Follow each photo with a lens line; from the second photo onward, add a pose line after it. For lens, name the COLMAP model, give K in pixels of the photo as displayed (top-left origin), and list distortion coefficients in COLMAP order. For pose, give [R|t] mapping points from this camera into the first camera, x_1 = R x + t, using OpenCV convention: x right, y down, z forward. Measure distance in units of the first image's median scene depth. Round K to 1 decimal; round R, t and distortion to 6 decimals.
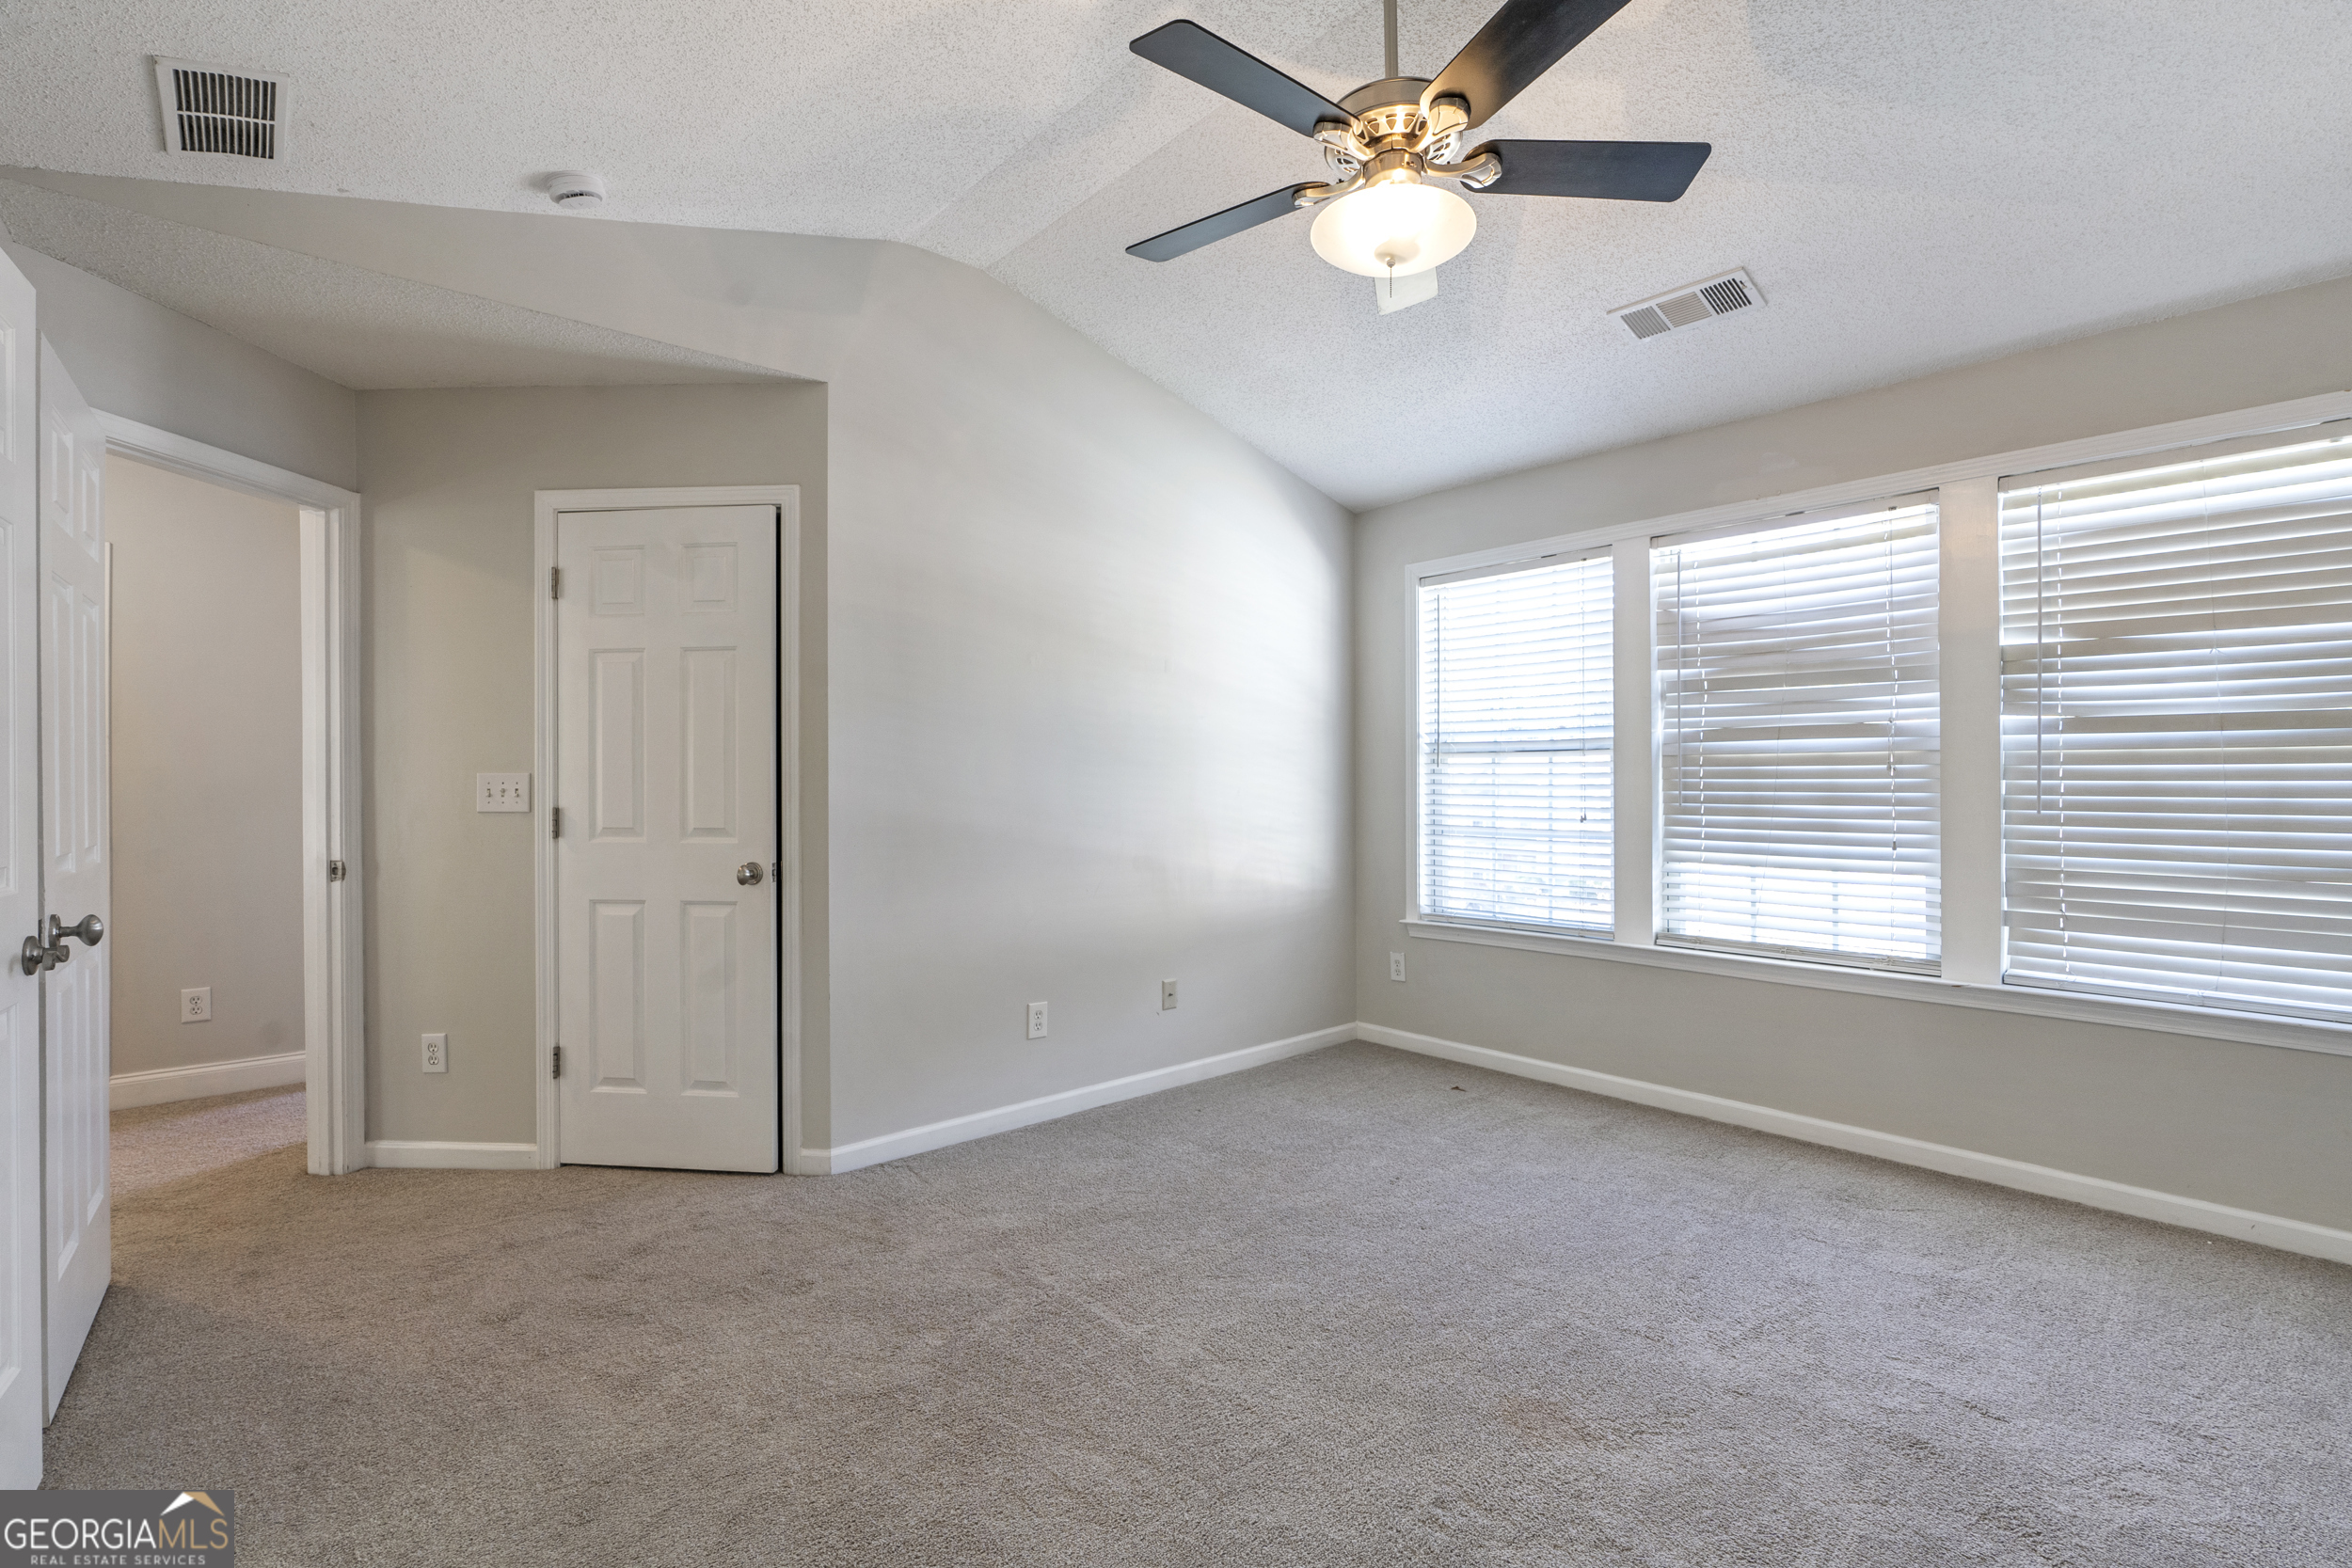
lens RADIAL K [[1067.2, 0, 1177.2], [0, 1067.2, 793.5], [0, 0, 1]] dist [-0.000731, 0.000590]
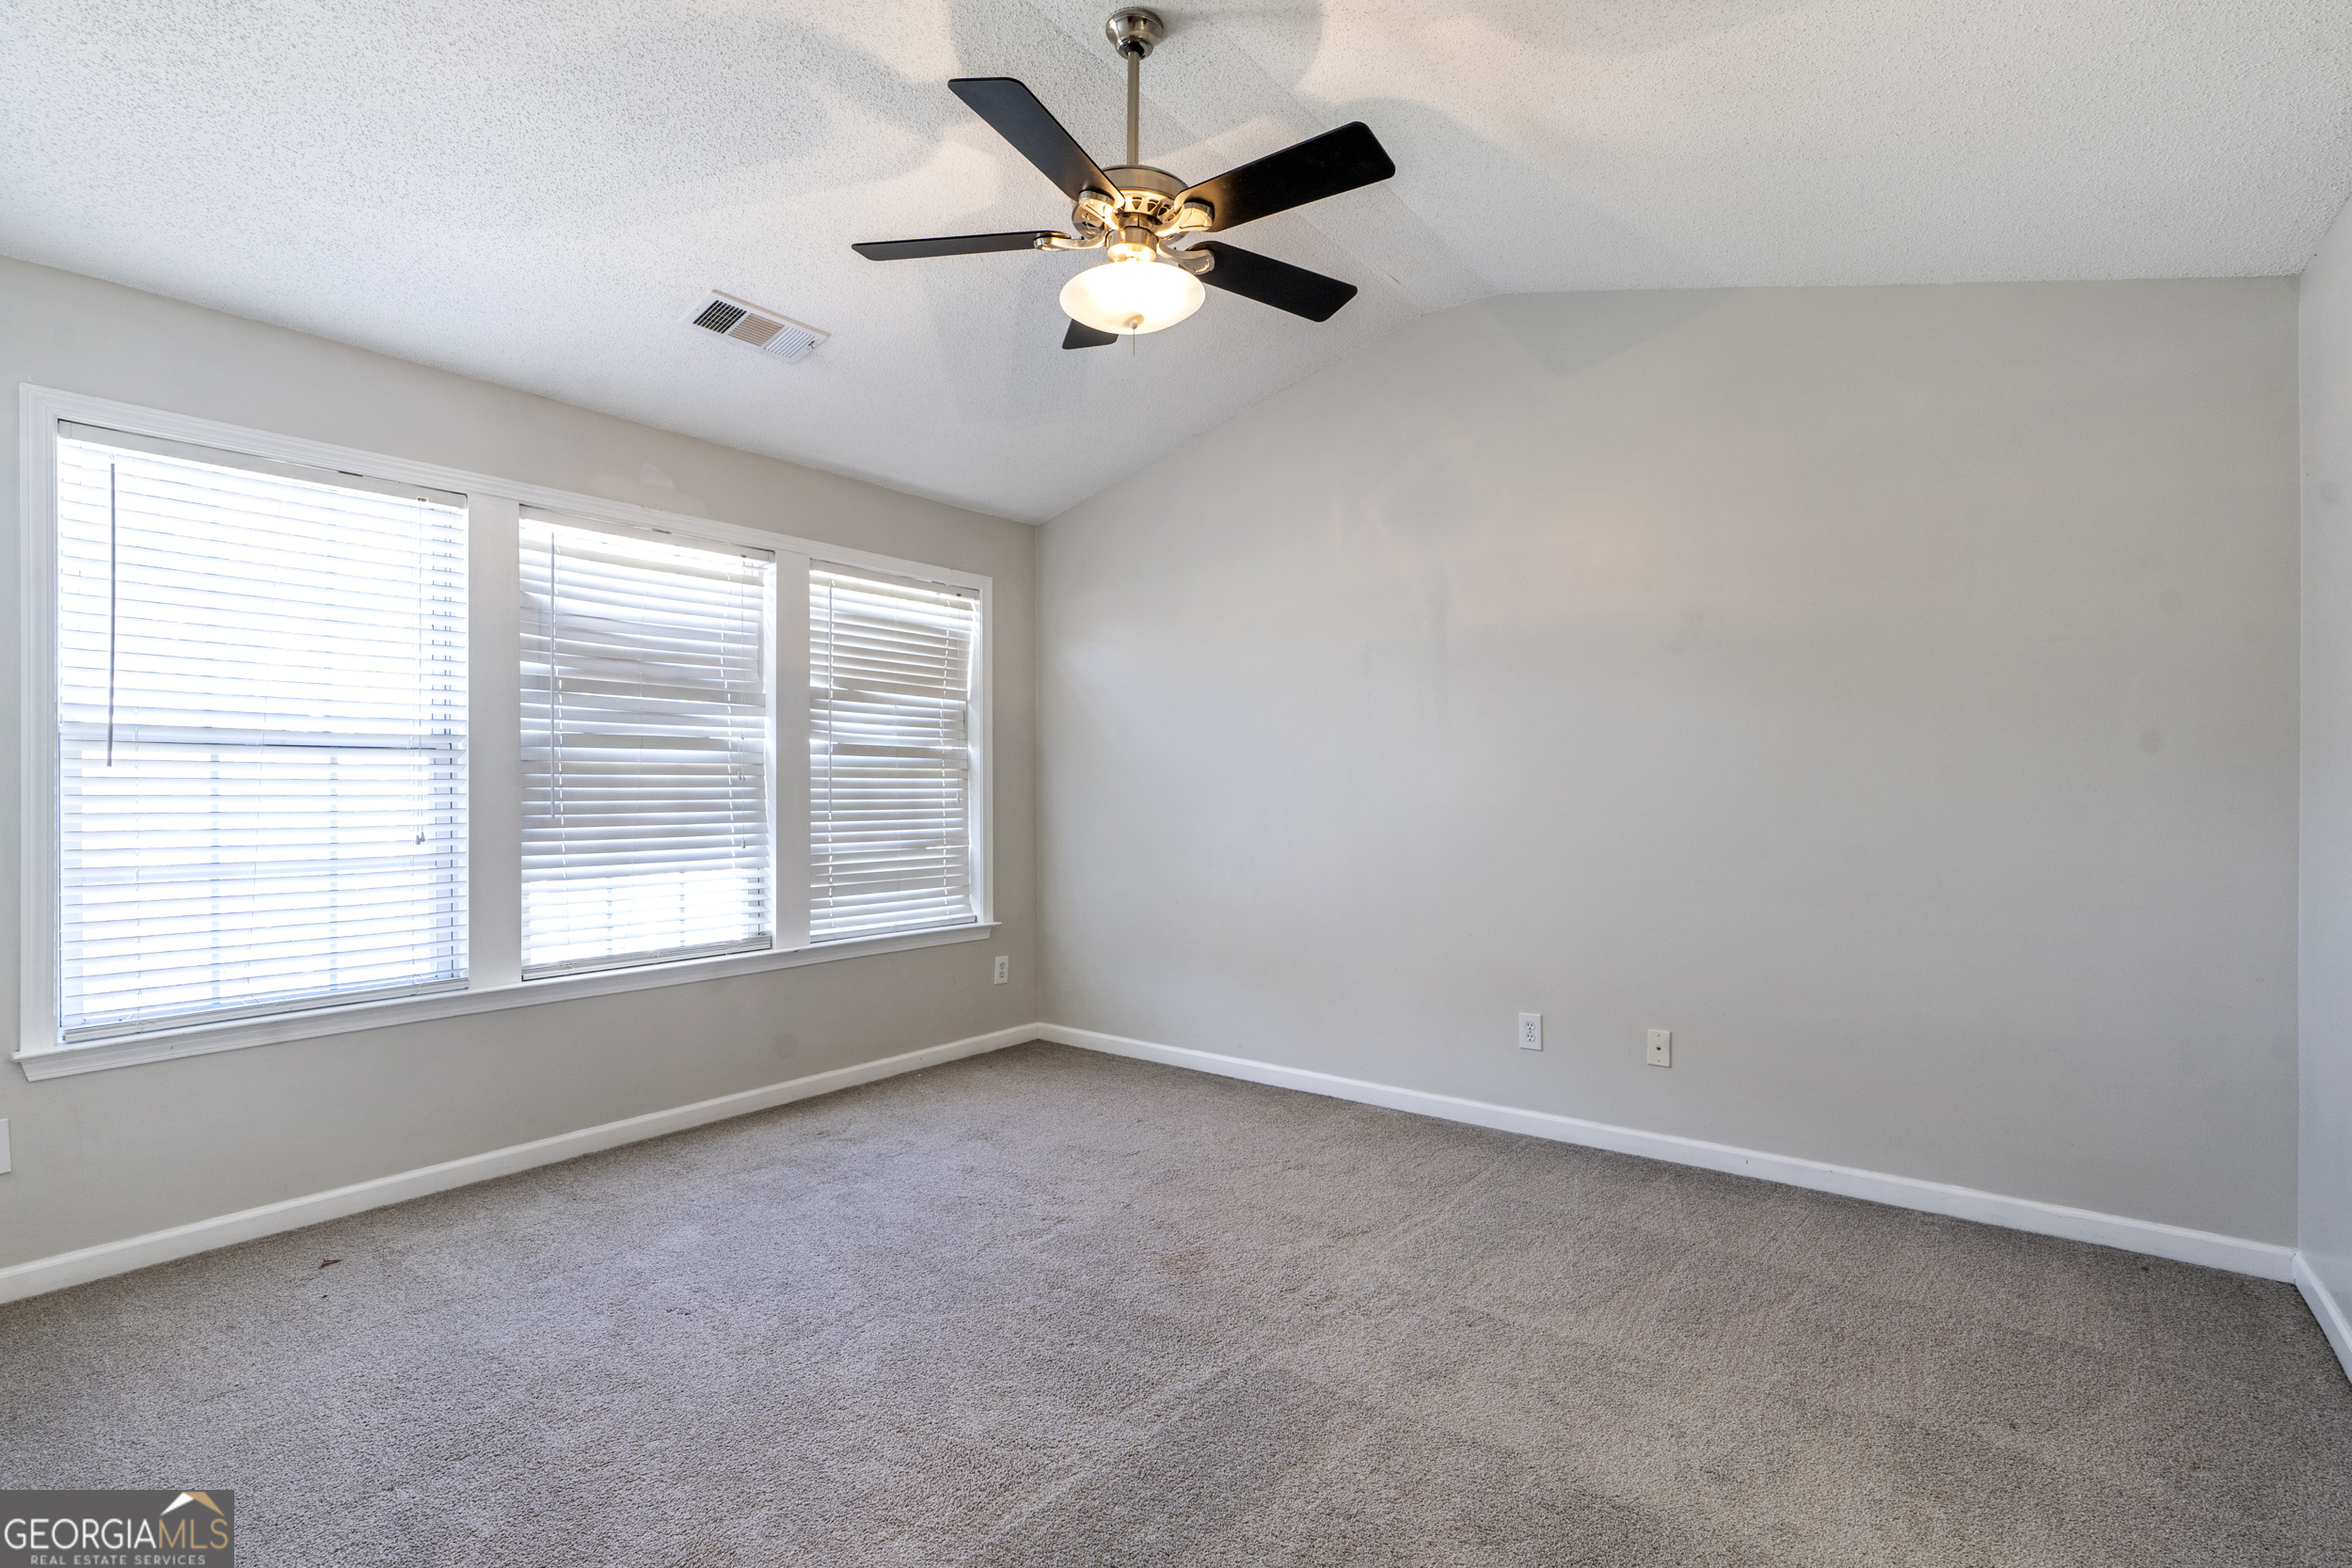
lens RADIAL K [[1140.9, 0, 1169.4], [0, 1140.9, 793.0], [0, 0, 1]] dist [-0.000863, -0.000212]
pose [[-0.200410, -0.005459, 0.979697, -0.607185], [0.011083, 0.999908, 0.007839, -0.011591], [-0.979649, 0.012429, -0.200332, 0.742328]]
